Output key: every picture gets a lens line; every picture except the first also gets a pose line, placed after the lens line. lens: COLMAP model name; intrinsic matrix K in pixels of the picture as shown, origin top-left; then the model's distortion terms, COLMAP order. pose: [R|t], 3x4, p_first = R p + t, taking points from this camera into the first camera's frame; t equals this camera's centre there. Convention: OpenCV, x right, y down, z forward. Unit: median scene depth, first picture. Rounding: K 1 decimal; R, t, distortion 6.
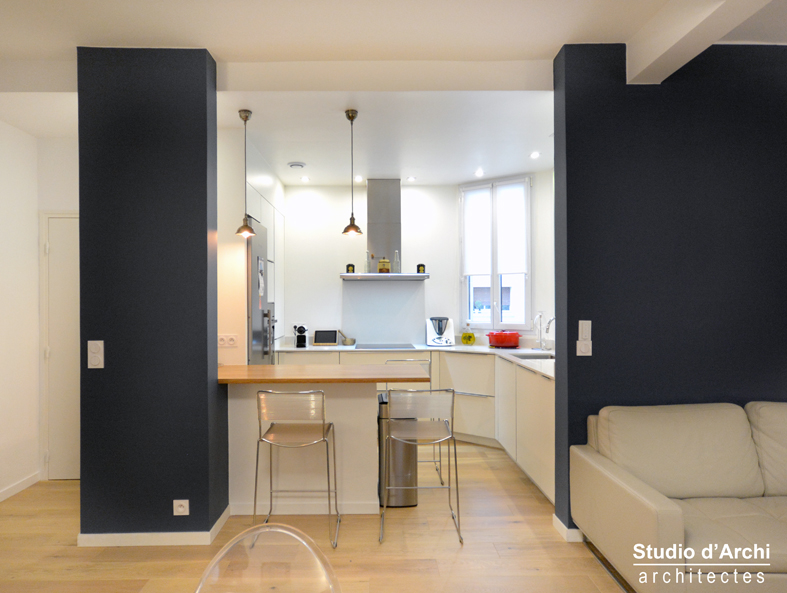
lens RADIAL K [[540.5, 0, 391.5], [0, 540.5, 296.6], [0, 0, 1]] dist [0.004475, -0.001507]
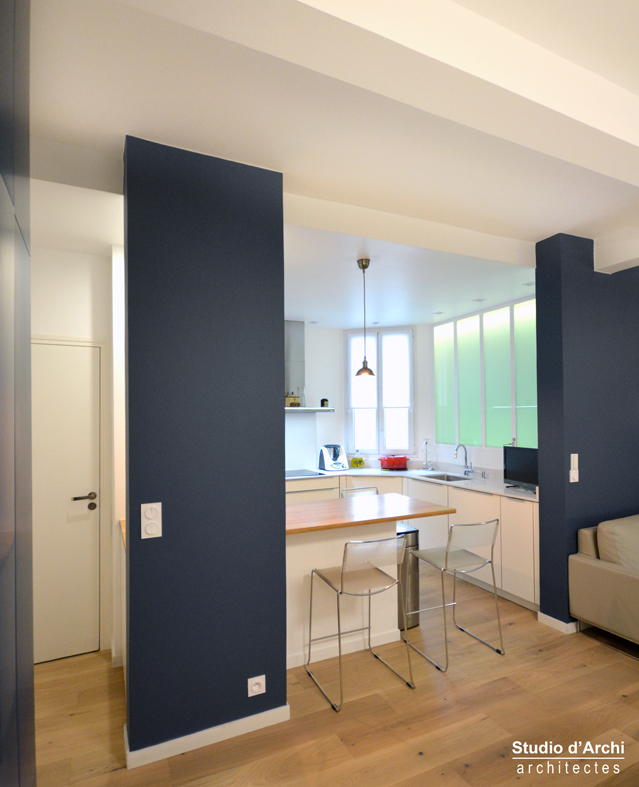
lens RADIAL K [[438.1, 0, 326.3], [0, 438.1, 409.2], [0, 0, 1]] dist [0.002985, 0.000220]
pose [[0.913174, 0.001016, 0.407569, -0.444021], [0.004600, 0.999908, -0.012798, -0.037776], [-0.407544, 0.013561, 0.913085, 0.229586]]
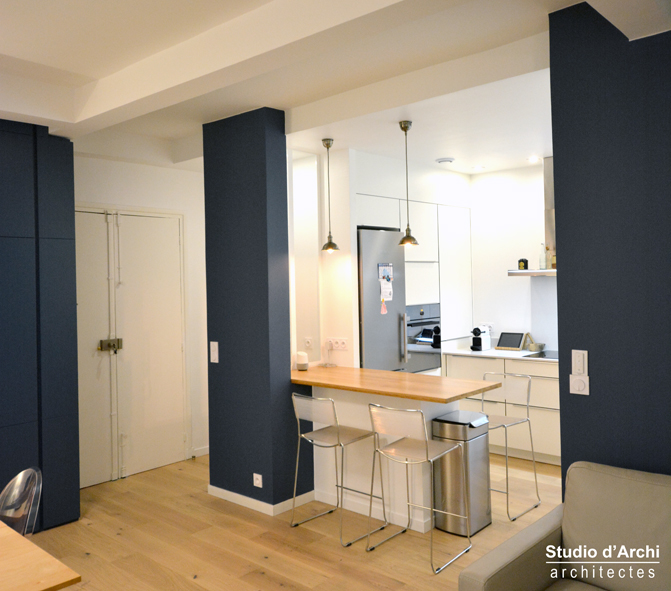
lens RADIAL K [[628.5, 0, 317.6], [0, 628.5, 269.9], [0, 0, 1]] dist [-0.008147, 0.000000]
pose [[0.722112, -0.025039, -0.691323, 0.549092], [0.023801, 0.999652, -0.011344, -0.055582], [0.691367, -0.008263, 0.722457, 0.046515]]
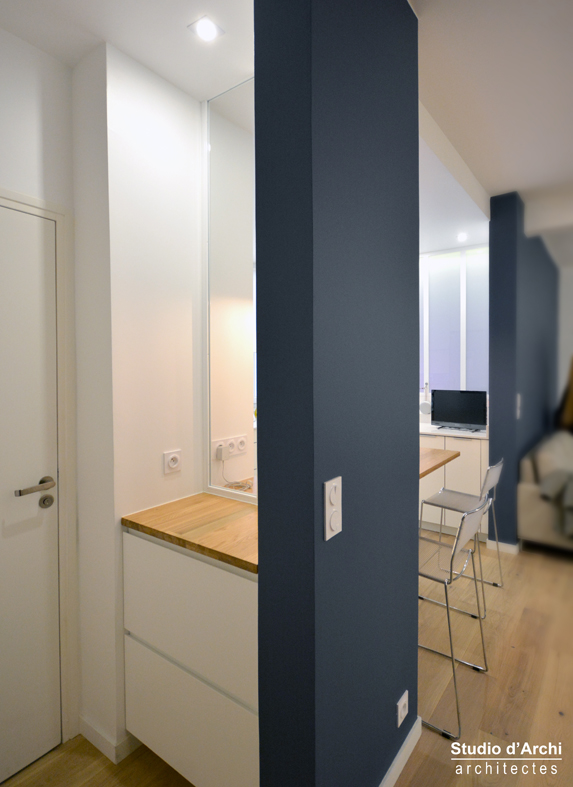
lens RADIAL K [[424.8, 0, 311.8], [0, 424.8, 373.2], [0, 0, 1]] dist [-0.016809, -0.001561]
pose [[0.613397, -0.007864, 0.789736, -0.642105], [0.005950, 0.999968, 0.005337, -0.010956], [-0.789752, 0.001425, 0.613424, 0.586141]]
